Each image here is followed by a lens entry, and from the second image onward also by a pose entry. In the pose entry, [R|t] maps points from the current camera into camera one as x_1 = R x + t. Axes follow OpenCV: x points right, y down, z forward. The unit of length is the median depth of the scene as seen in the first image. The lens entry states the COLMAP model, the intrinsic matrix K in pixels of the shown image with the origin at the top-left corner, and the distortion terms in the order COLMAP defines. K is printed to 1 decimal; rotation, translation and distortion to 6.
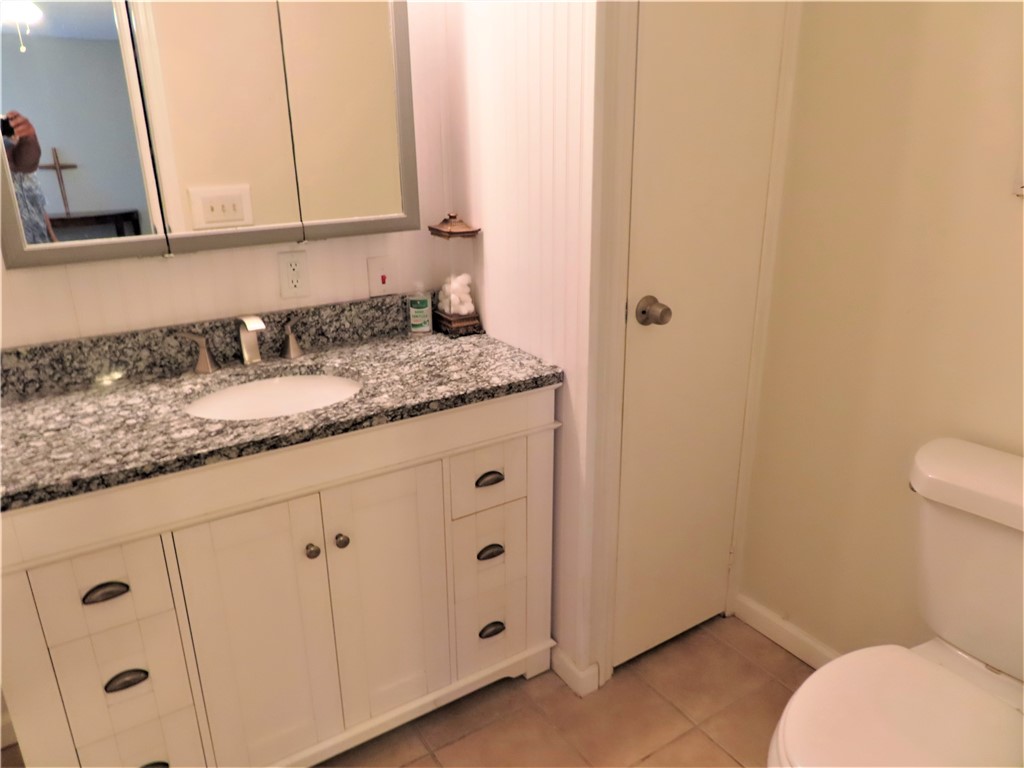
lens RADIAL K [[727.5, 0, 512.0], [0, 727.5, 384.0], [0, 0, 1]] dist [-0.016720, 0.008686]
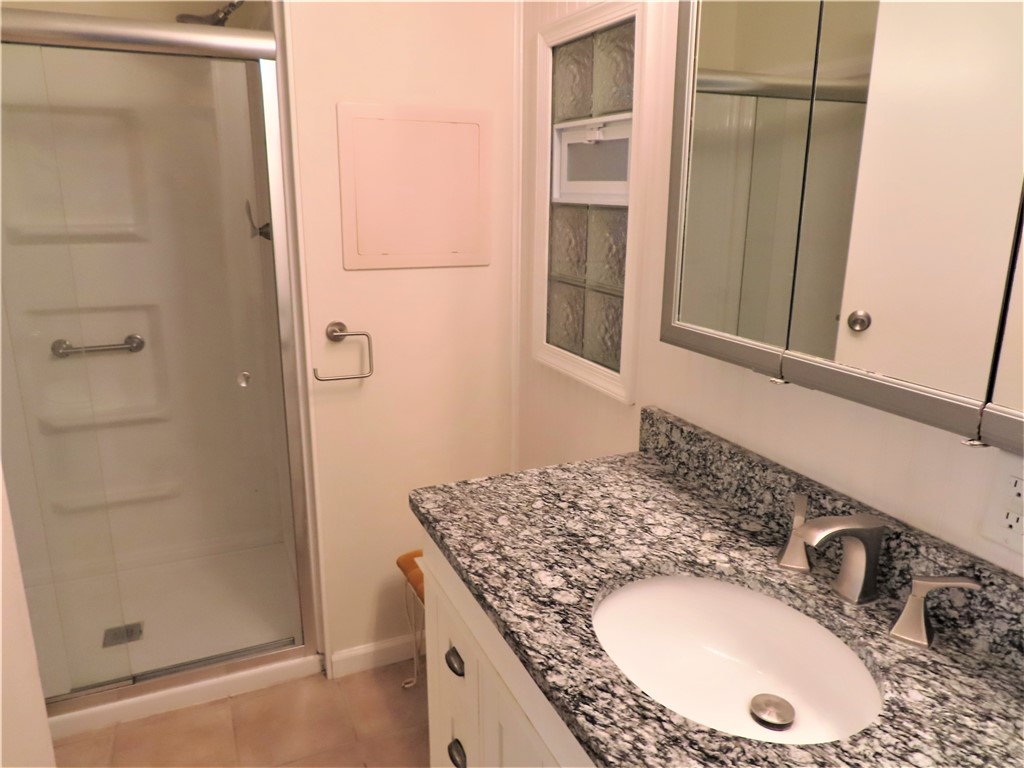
lens RADIAL K [[727.5, 0, 512.0], [0, 727.5, 384.0], [0, 0, 1]] dist [-0.016720, 0.008686]
pose [[-0.157544, 0.264539, -0.951419, 0.207616], [-0.333257, 0.892688, 0.303393, -0.295889], [0.929580, 0.364865, -0.052478, 0.807474]]
